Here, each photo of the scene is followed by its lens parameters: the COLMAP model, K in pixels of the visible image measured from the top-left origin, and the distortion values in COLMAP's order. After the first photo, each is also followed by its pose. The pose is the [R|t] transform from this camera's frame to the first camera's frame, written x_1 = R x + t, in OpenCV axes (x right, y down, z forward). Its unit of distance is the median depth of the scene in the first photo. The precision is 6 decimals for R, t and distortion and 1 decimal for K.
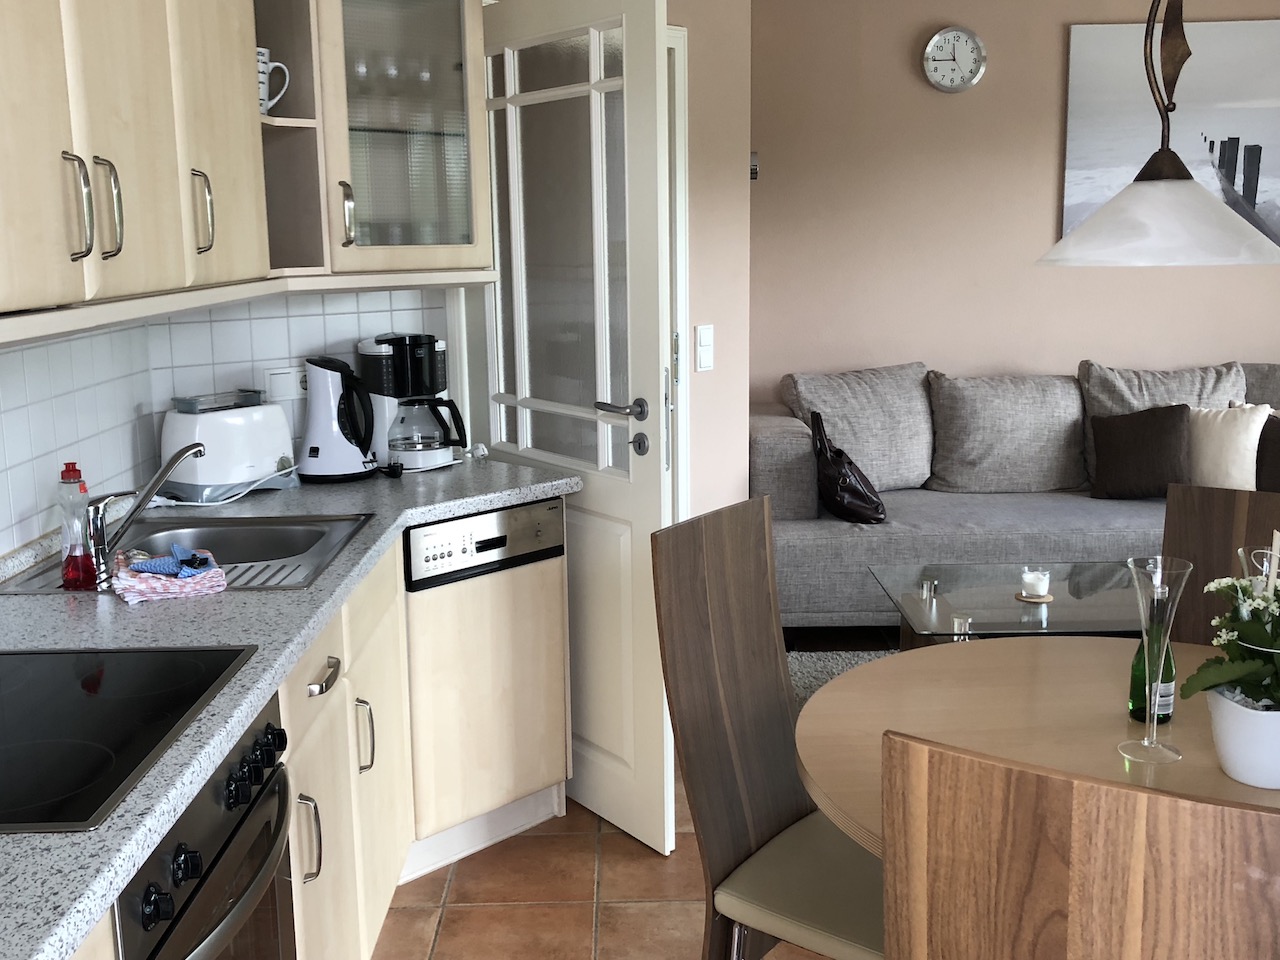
lens RADIAL K [[1298.0, 0, 636.2], [0, 1298.0, 464.6], [0, 0, 1]] dist [0.152794, -0.501031]
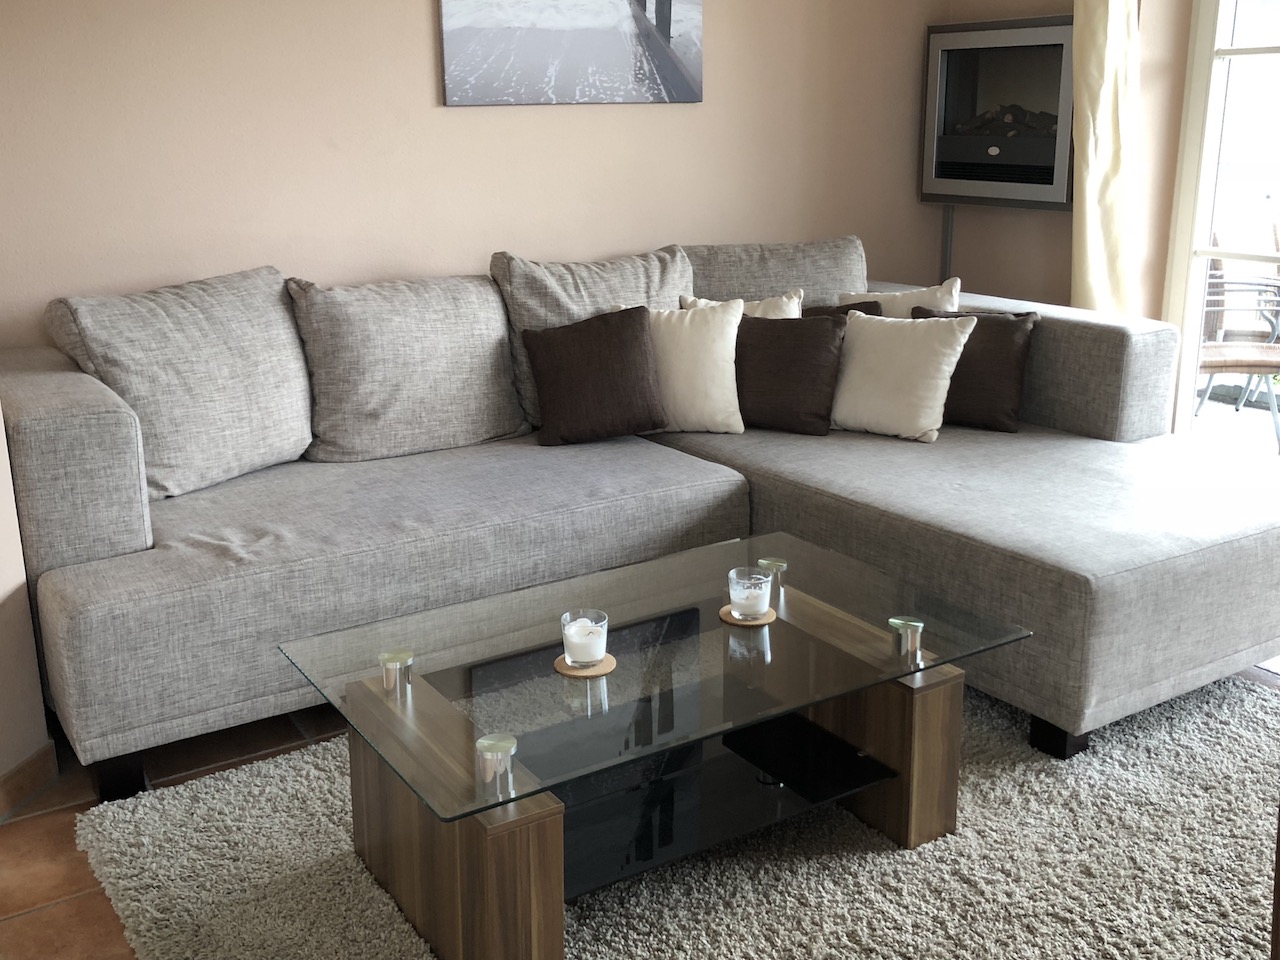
lens RADIAL K [[1298.0, 0, 636.2], [0, 1298.0, 464.6], [0, 0, 1]] dist [0.152794, -0.501031]
pose [[0.848314, -0.133642, 0.512351, 0.025740], [0.091008, 0.990025, 0.107555, -0.036919], [-0.521614, -0.044612, 0.852014, 0.371525]]
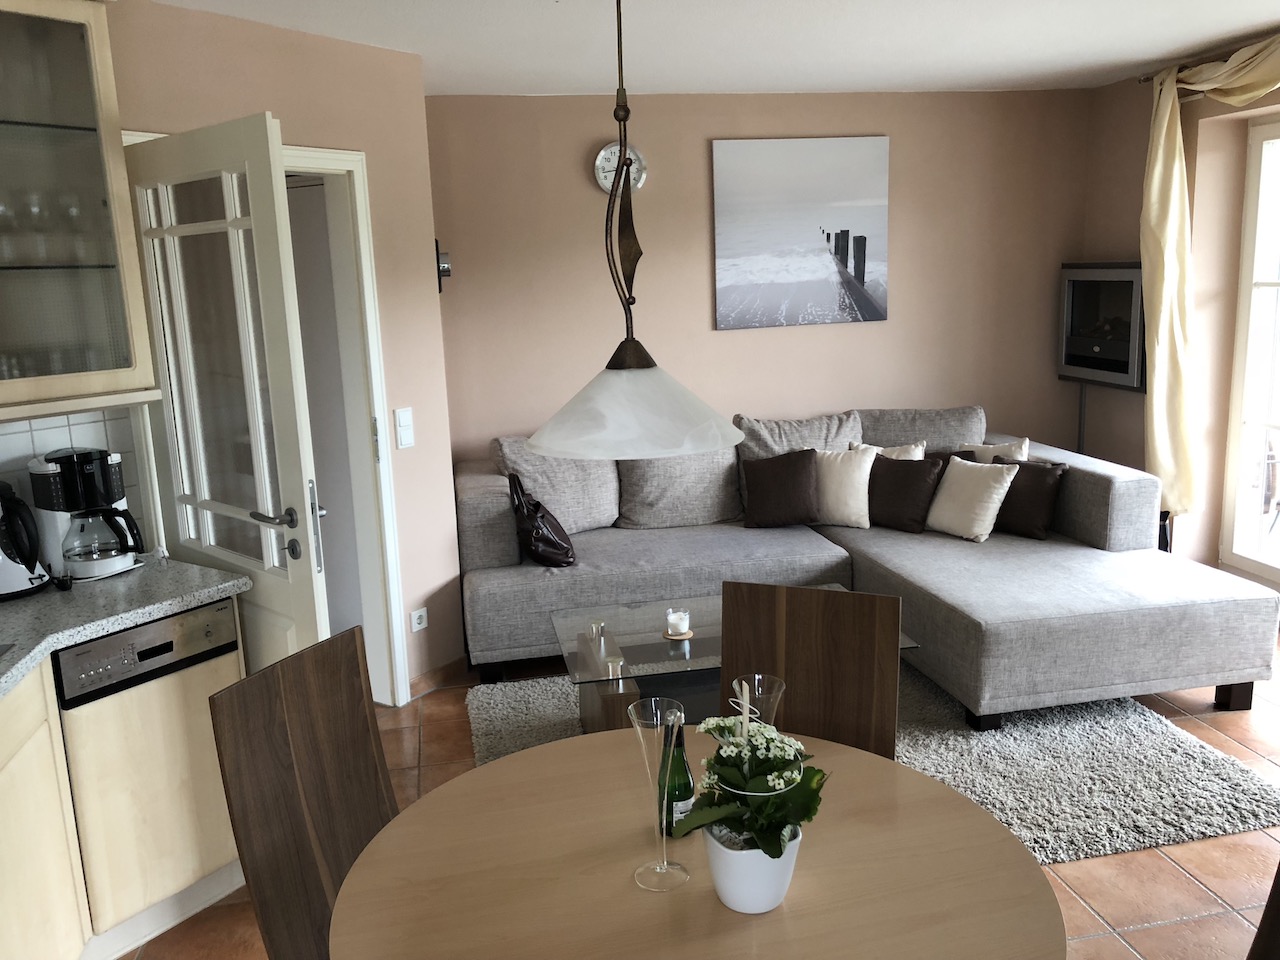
lens RADIAL K [[1043.7, 0, 640.0], [0, 1043.7, 480.0], [0, 0, 1]] dist [0.068399, -0.096047]
pose [[0.983835, -0.056162, 0.170045, 0.086399], [0.053071, 0.998333, 0.022670, -0.047933], [-0.171035, -0.013279, 0.985175, 0.048516]]
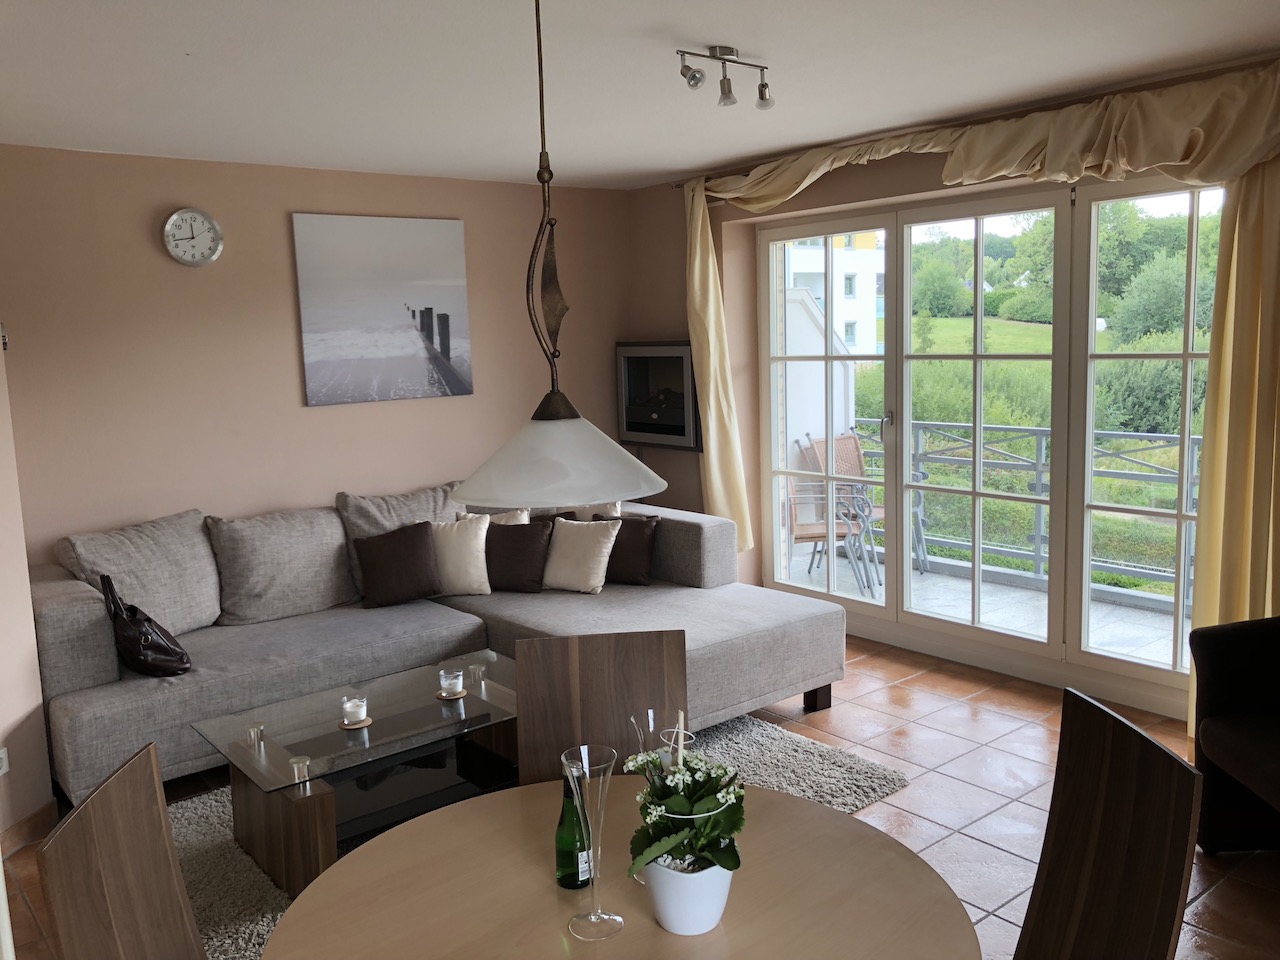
lens RADIAL K [[1049.2, 0, 635.6], [0, 1049.2, 473.7], [0, 0, 1]] dist [0.042616, -0.053082]
pose [[0.786374, -0.094814, 0.610431, -0.030687], [0.131533, 0.991191, -0.015490, -0.049566], [-0.603585, 0.092472, 0.791918, 0.087061]]
